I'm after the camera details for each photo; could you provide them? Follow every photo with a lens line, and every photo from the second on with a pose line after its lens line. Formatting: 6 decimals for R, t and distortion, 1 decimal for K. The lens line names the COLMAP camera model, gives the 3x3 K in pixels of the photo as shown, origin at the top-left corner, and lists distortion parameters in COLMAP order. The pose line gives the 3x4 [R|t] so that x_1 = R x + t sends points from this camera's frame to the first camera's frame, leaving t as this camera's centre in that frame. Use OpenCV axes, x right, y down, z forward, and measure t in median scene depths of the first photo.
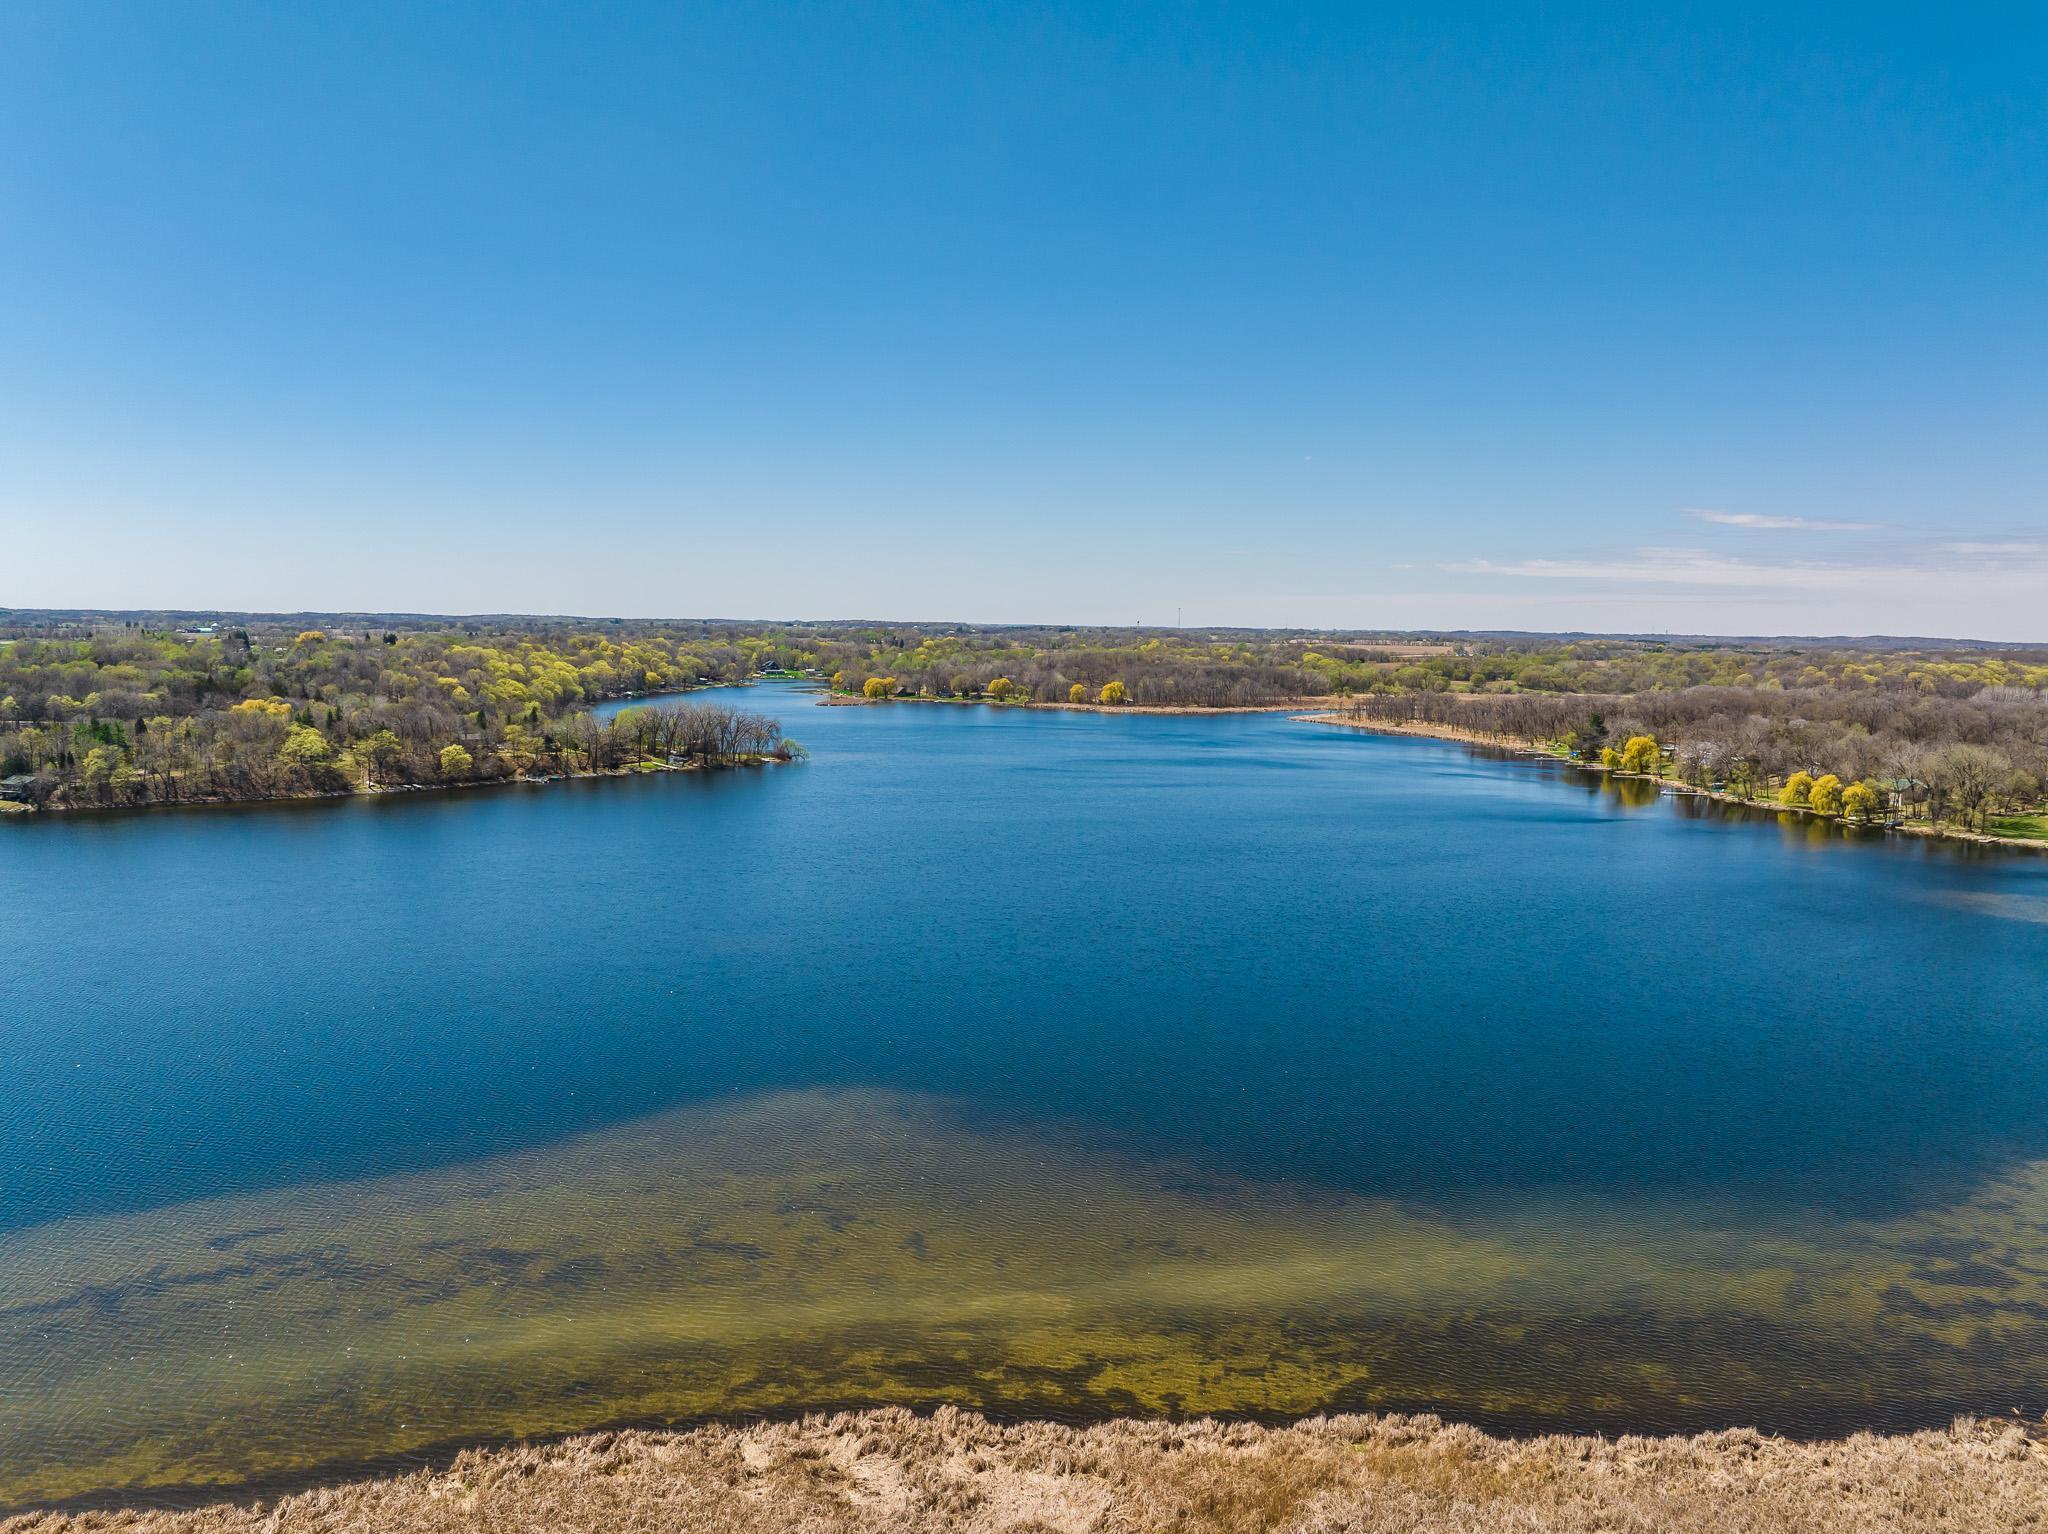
lens RADIAL K [[1446.6, 0, 1027.7], [0, 1446.6, 757.7], [0, 0, 1]] dist [-0.040184, 0.002778]
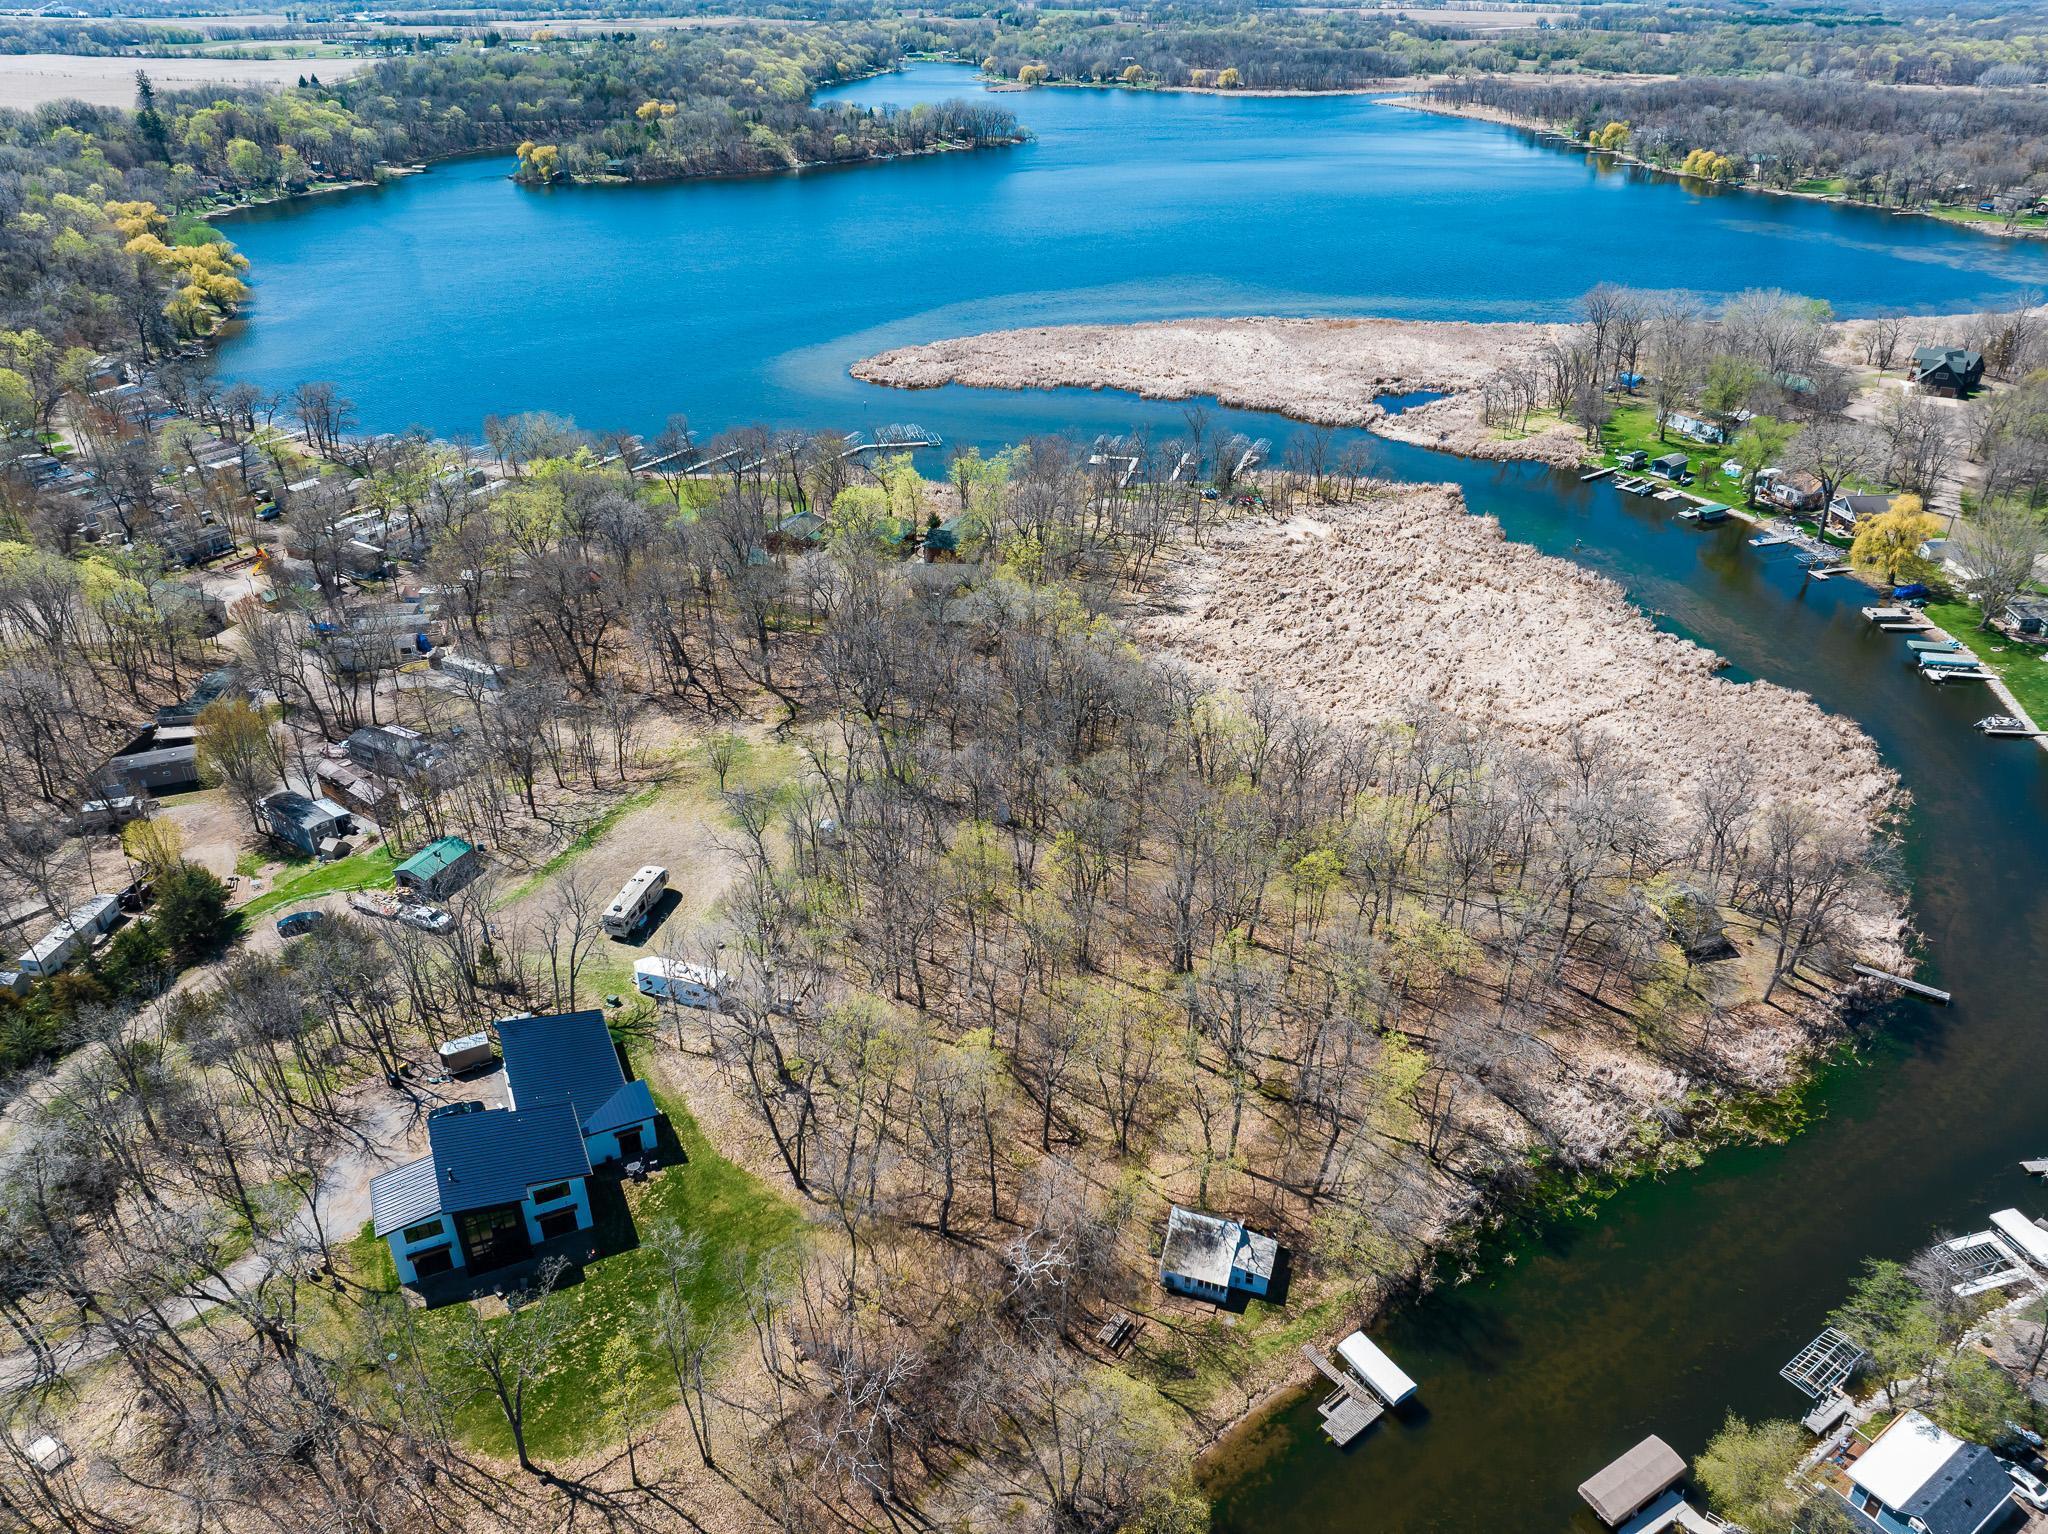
lens RADIAL K [[1438.0, 0, 1033.1], [0, 1438.0, 759.2], [0, 0, 1]] dist [-0.061617, 0.031864]
pose [[0.999301, 0.005327, -0.037007, -0.081006], [0.010089, 0.914664, 0.404089, -0.006657], [0.036001, -0.404180, 0.913971, -0.458840]]
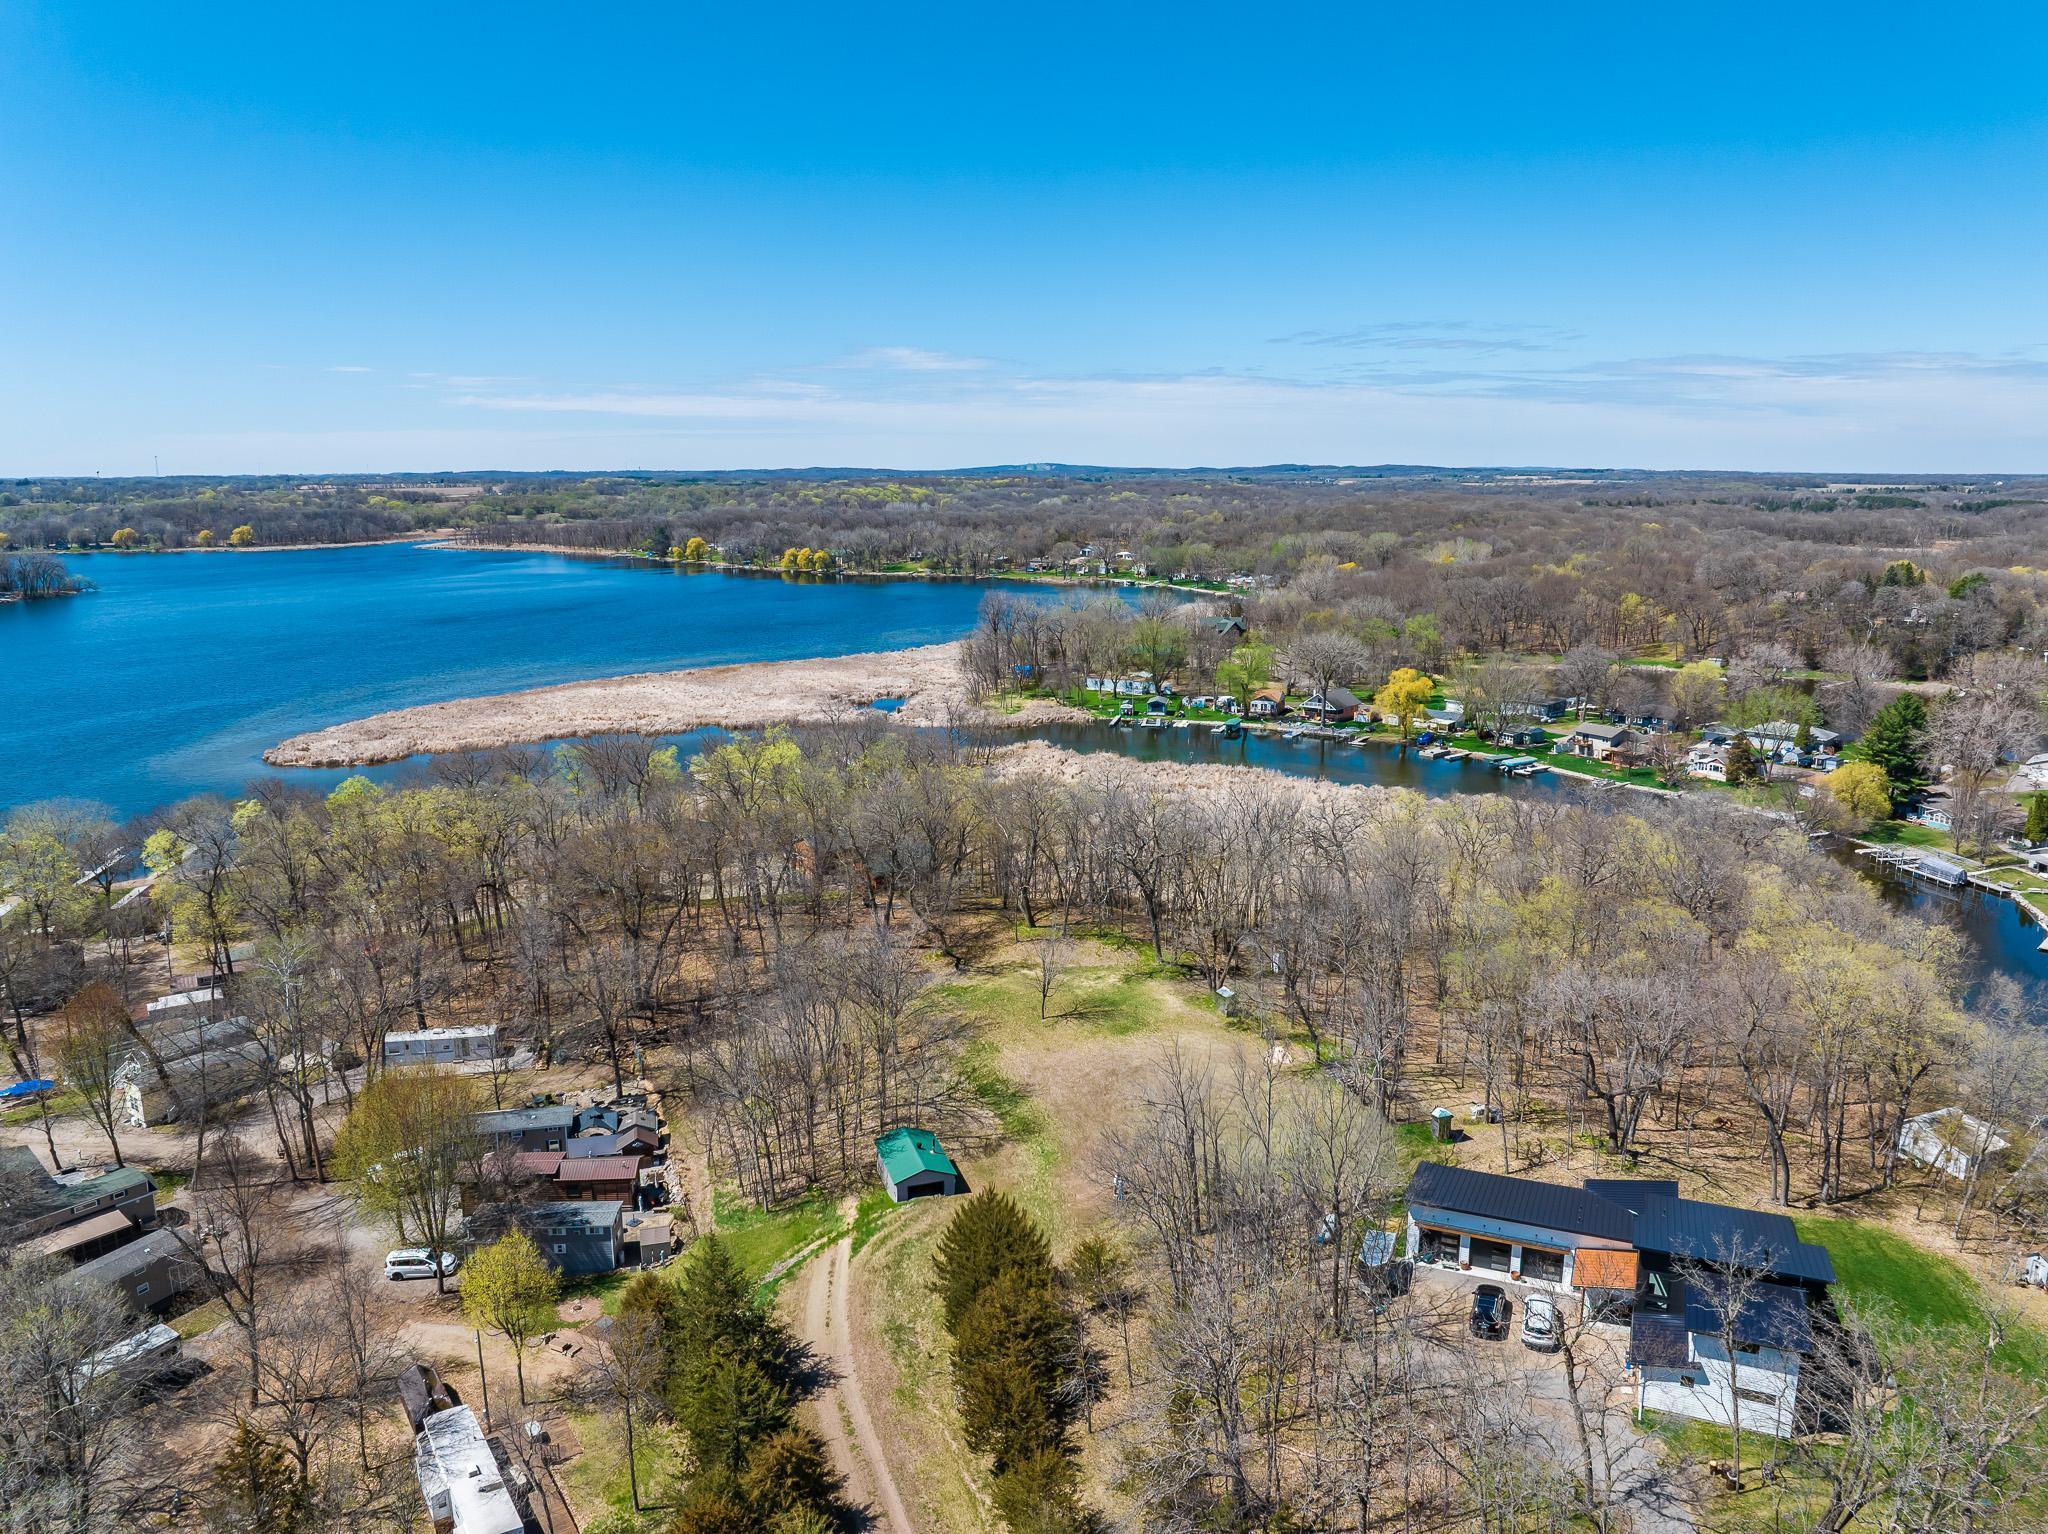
lens RADIAL K [[1436.2, 0, 1032.0], [0, 1436.2, 745.0], [0, 0, 1]] dist [-0.021579, -0.038288]
pose [[0.775118, -0.135645, 0.617083, -0.243783], [0.071865, 0.989272, 0.127189, 0.030232], [-0.627716, -0.054240, 0.776551, -0.396978]]
